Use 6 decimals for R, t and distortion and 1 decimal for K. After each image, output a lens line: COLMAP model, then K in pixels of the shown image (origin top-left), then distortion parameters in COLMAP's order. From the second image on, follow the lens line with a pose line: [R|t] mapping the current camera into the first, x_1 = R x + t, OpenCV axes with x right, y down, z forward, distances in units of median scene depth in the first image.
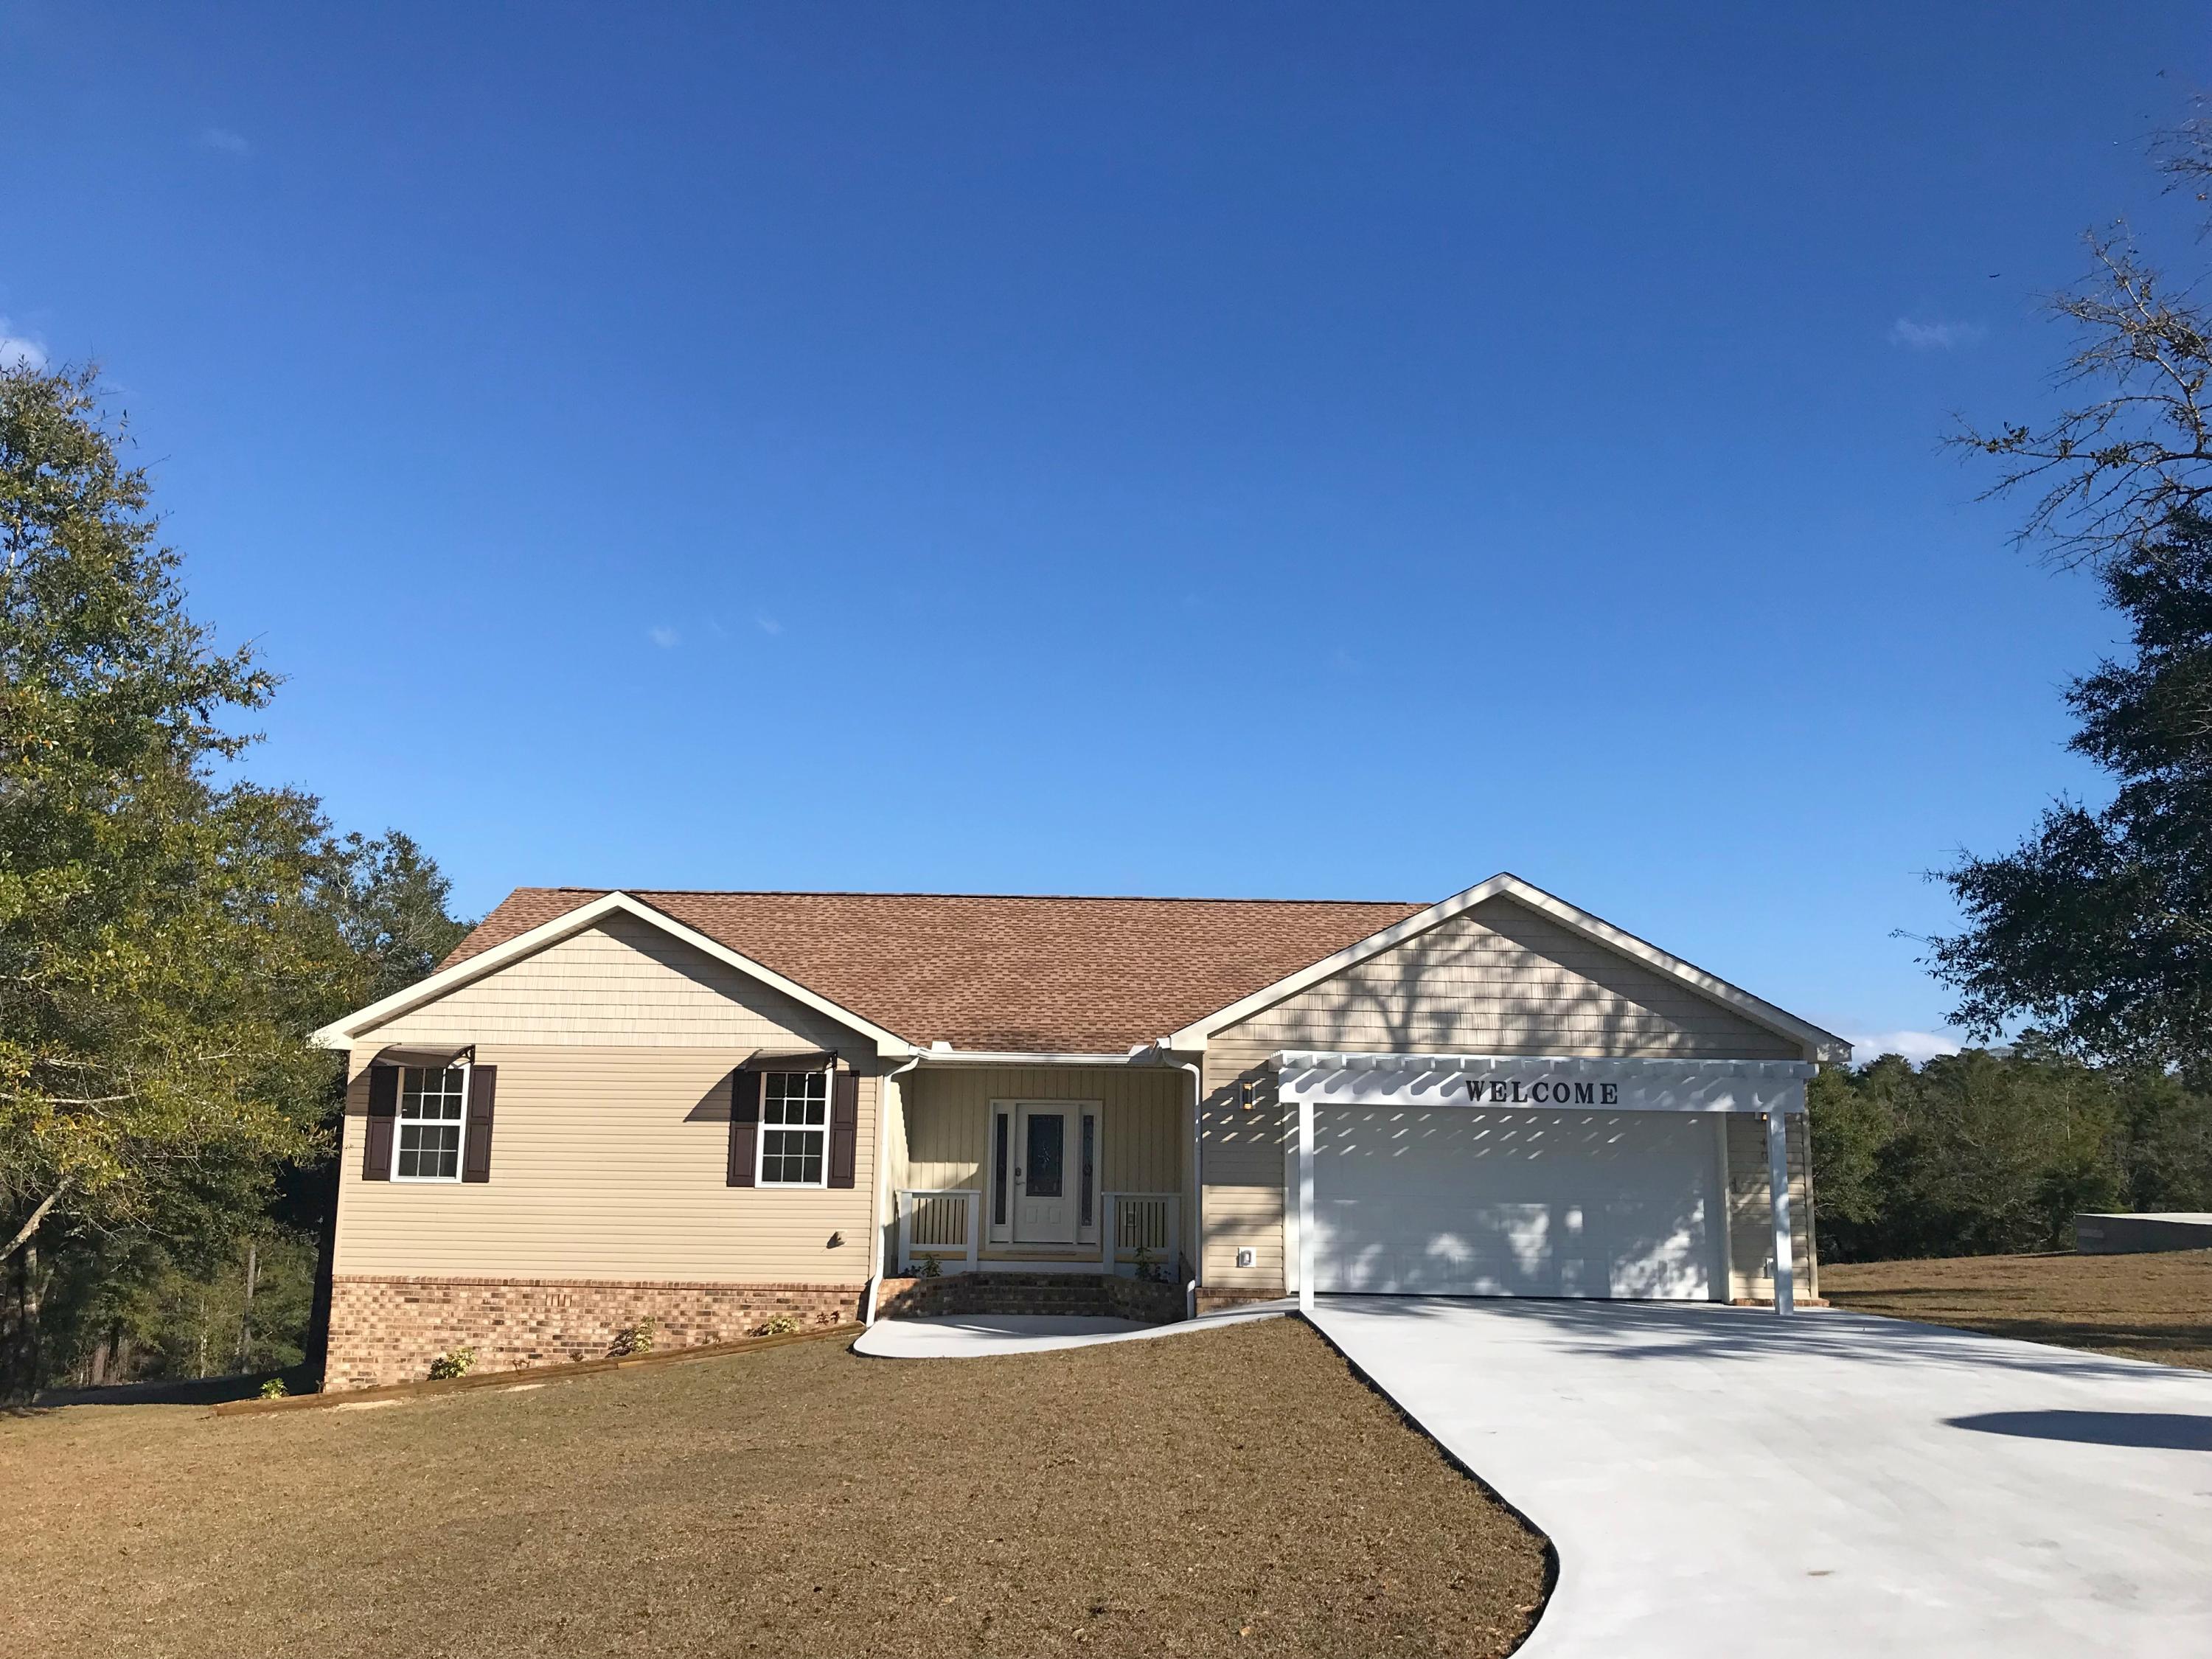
lens RADIAL K [[1809.2, 0, 1108.7], [0, 1809.2, 798.0], [0, 0, 1]] dist [0.011104, -0.007428]
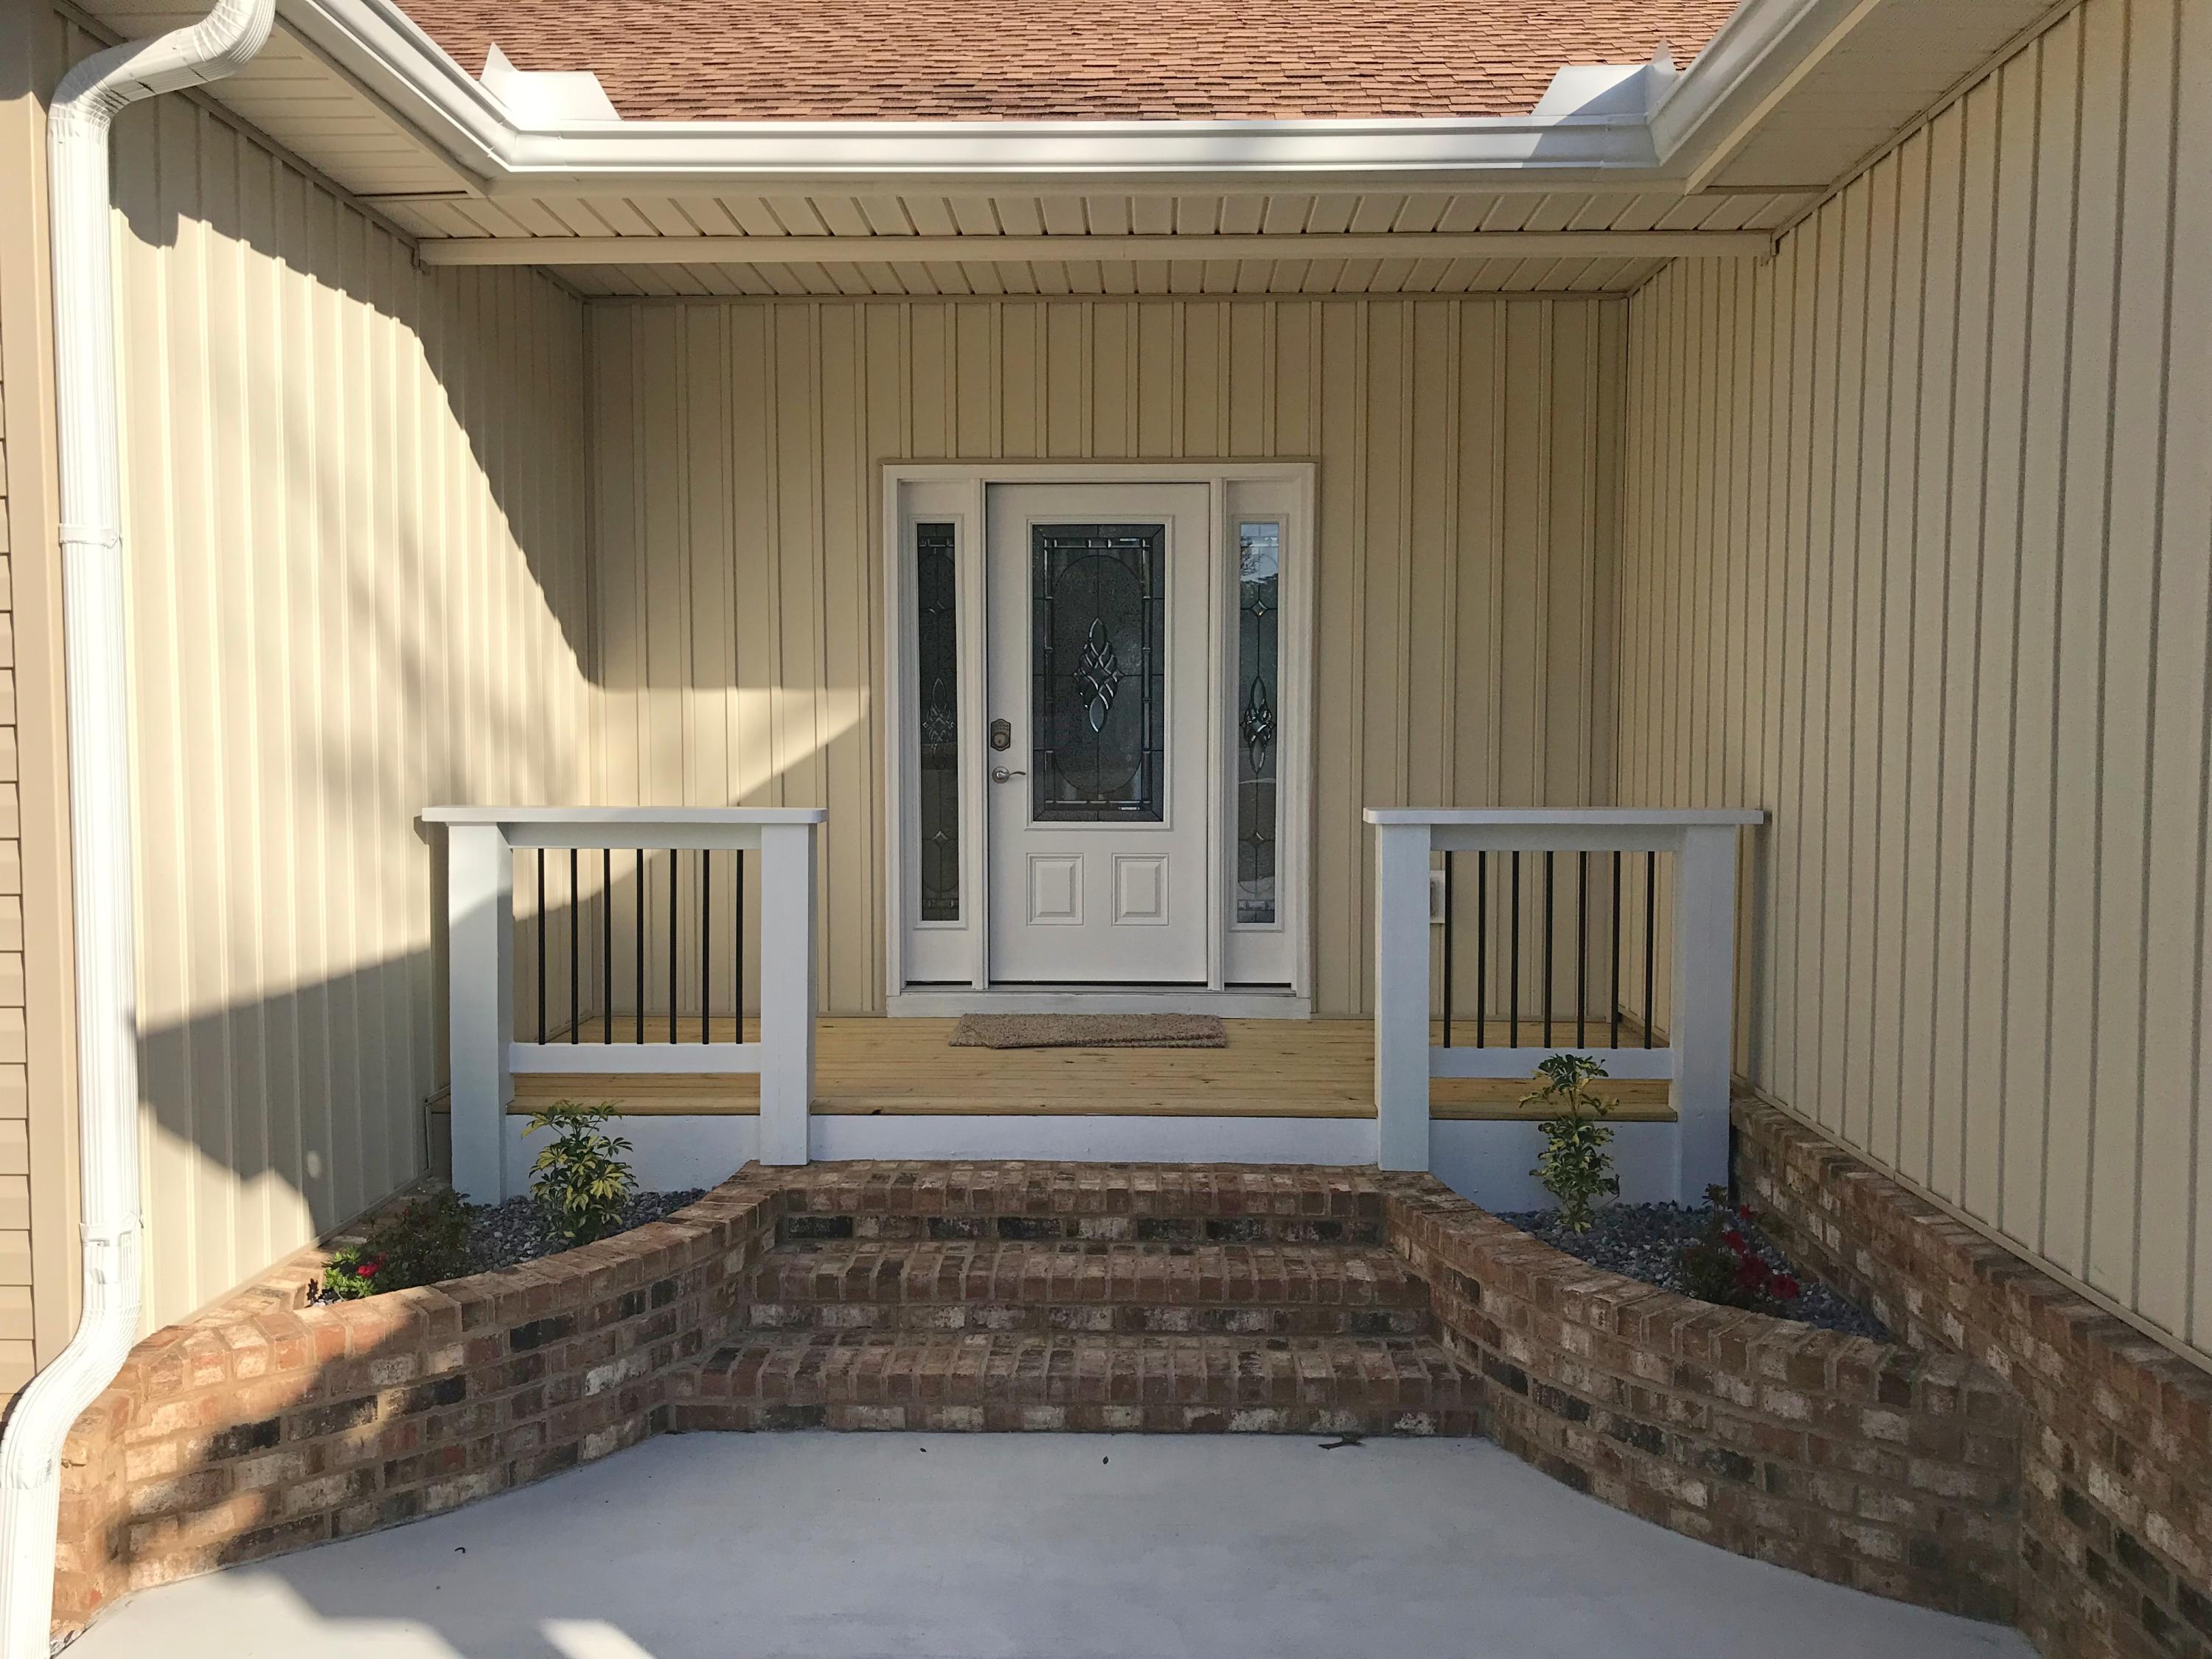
lens RADIAL K [[1809.2, 0, 1108.7], [0, 1809.2, 798.0], [0, 0, 1]] dist [0.011104, -0.007428]
pose [[0.999765, -0.013286, -0.017147, -0.031366], [0.016689, 0.976079, 0.216773, 0.169795], [0.013857, -0.217008, 0.976071, 0.790952]]
